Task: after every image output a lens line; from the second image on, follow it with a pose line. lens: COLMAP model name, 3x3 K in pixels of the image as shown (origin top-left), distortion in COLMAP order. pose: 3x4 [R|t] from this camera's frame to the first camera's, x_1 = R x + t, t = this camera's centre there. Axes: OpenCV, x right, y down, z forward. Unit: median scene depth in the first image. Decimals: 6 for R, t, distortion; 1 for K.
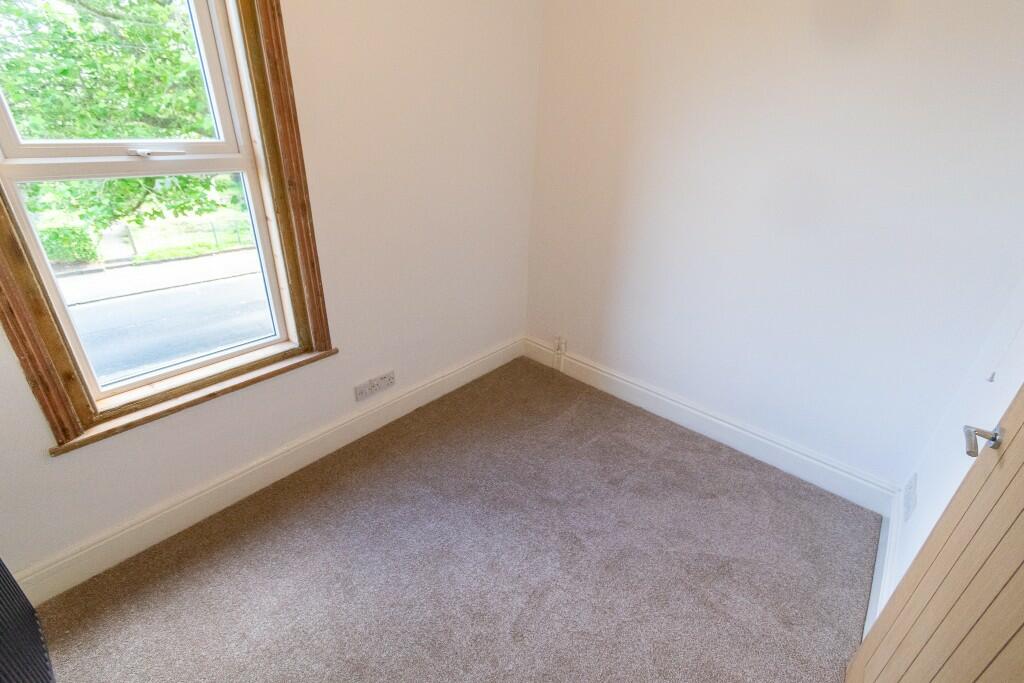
lens RADIAL K [[453.5, 0, 514.0], [0, 453.5, 336.6], [0, 0, 1]] dist [0.005324, -0.000962]
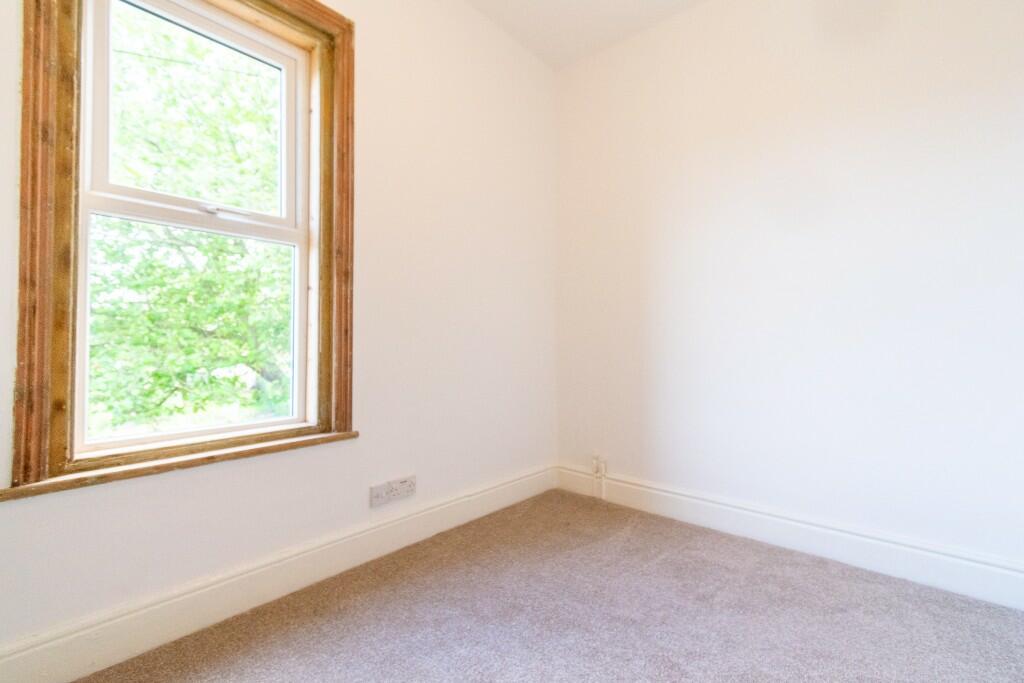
lens RADIAL K [[453.5, 0, 514.0], [0, 453.5, 336.6], [0, 0, 1]] dist [0.005324, -0.000962]
pose [[0.999168, -0.040436, -0.005227, -0.073924], [0.033751, 0.892188, -0.450402, 0.278678], [0.022876, 0.449851, 0.892811, 0.133356]]
